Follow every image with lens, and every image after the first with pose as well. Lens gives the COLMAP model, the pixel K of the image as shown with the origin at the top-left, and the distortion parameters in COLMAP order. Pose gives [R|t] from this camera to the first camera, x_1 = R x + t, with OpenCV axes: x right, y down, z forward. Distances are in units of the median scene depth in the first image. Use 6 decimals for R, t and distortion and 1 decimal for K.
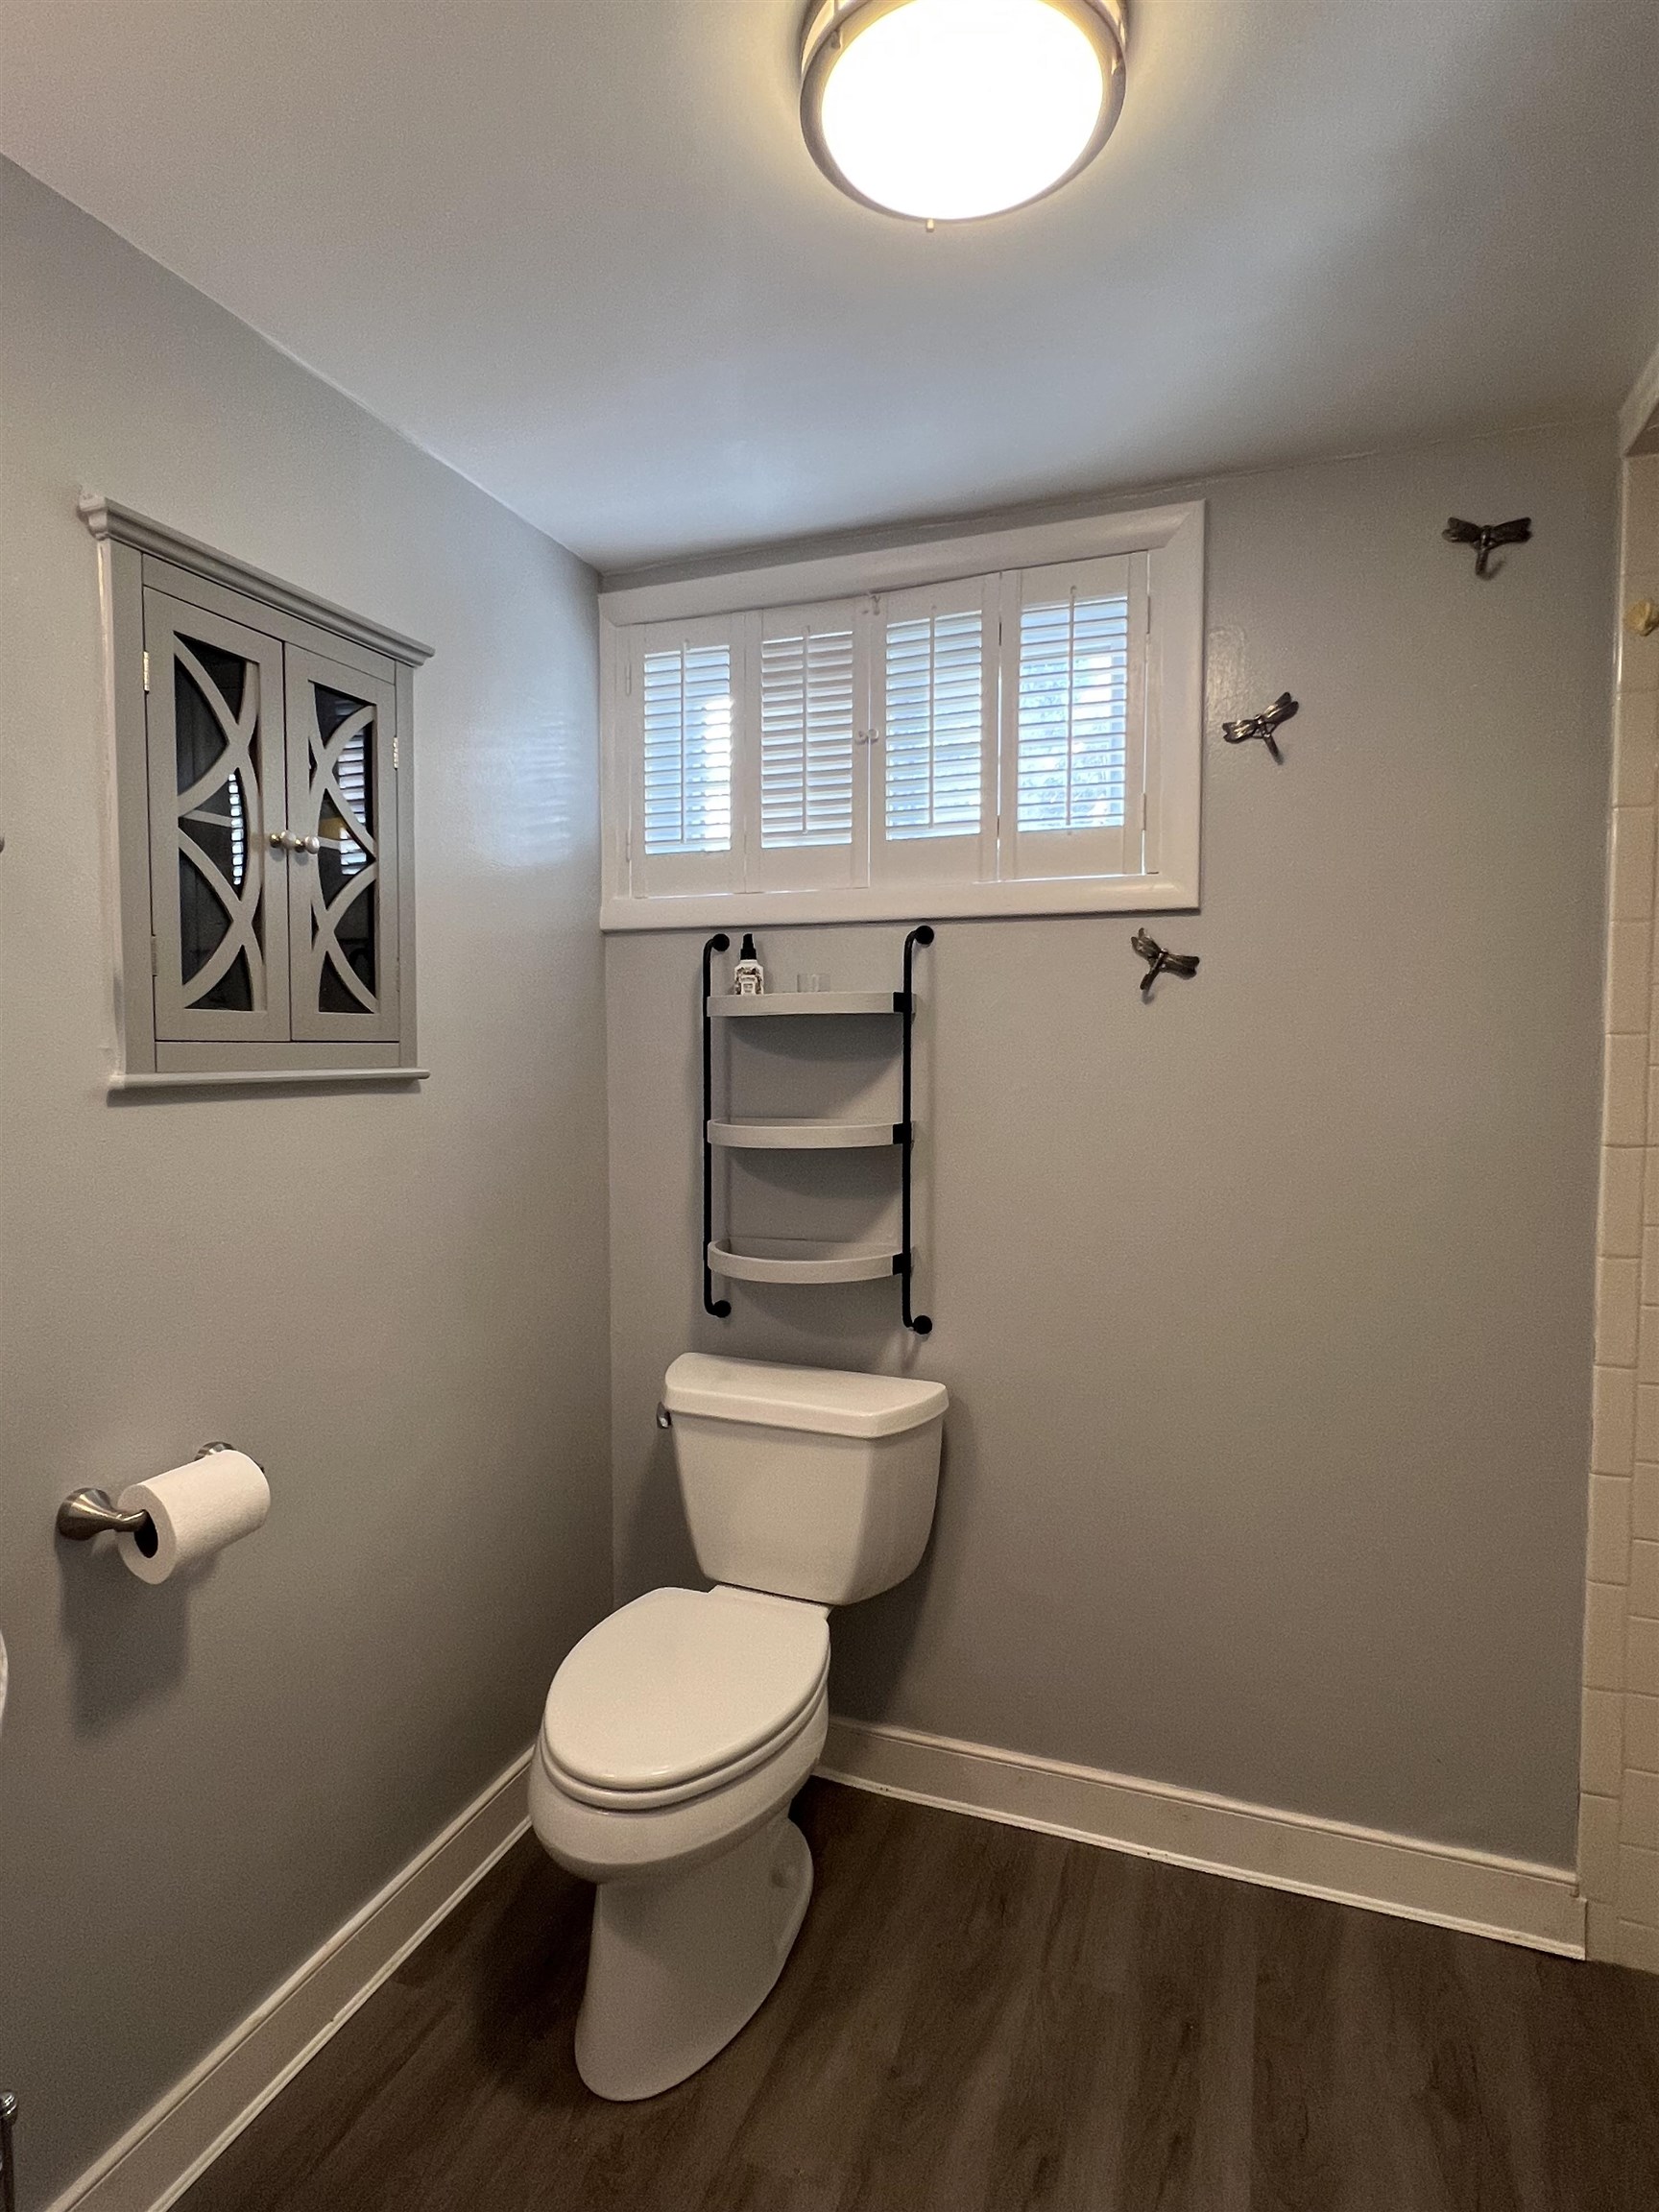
lens RADIAL K [[1196.3, 0, 835.2], [0, 1196.3, 1099.9], [0, 0, 1]] dist [0.005409, -0.001281]
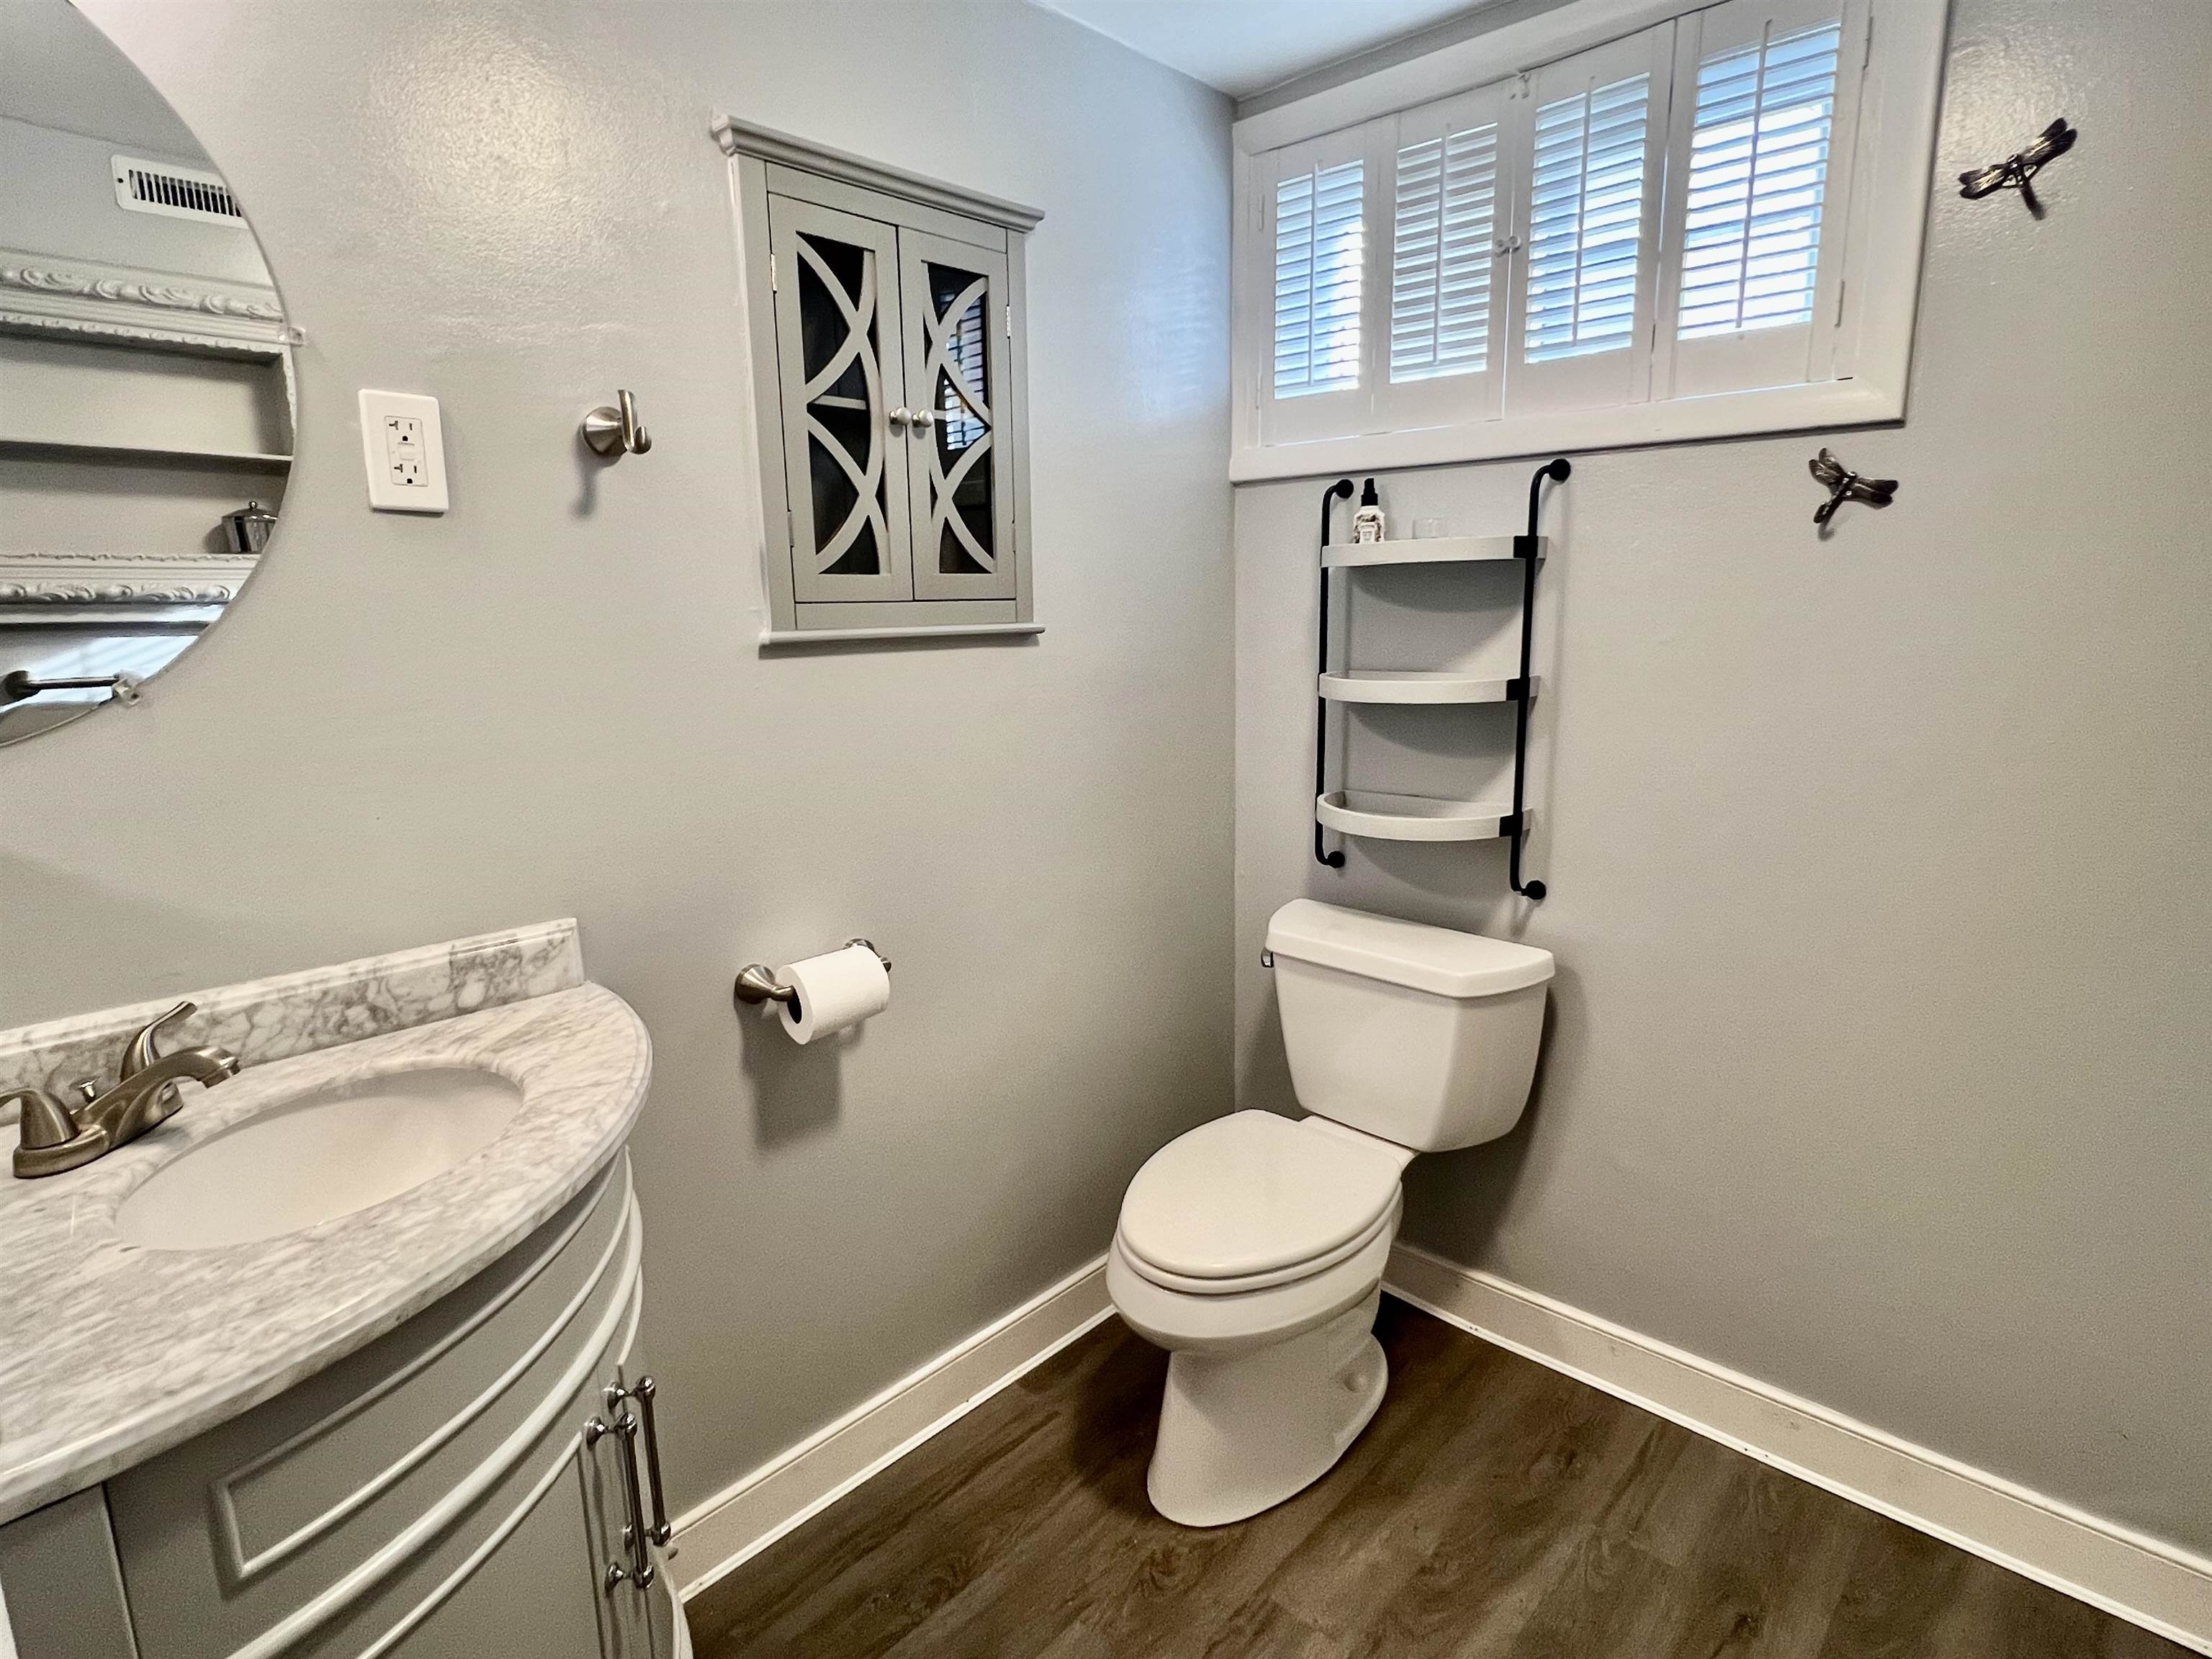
lens RADIAL K [[1196.3, 0, 1184.1], [0, 1196.3, 824.1], [0, 0, 1]] dist [0.005409, -0.001281]
pose [[0.927767, 0.055731, -0.368974, 0.174363], [-0.000976, 0.989143, 0.146950, -0.005486], [0.373158, -0.135975, 0.917749, 0.022628]]
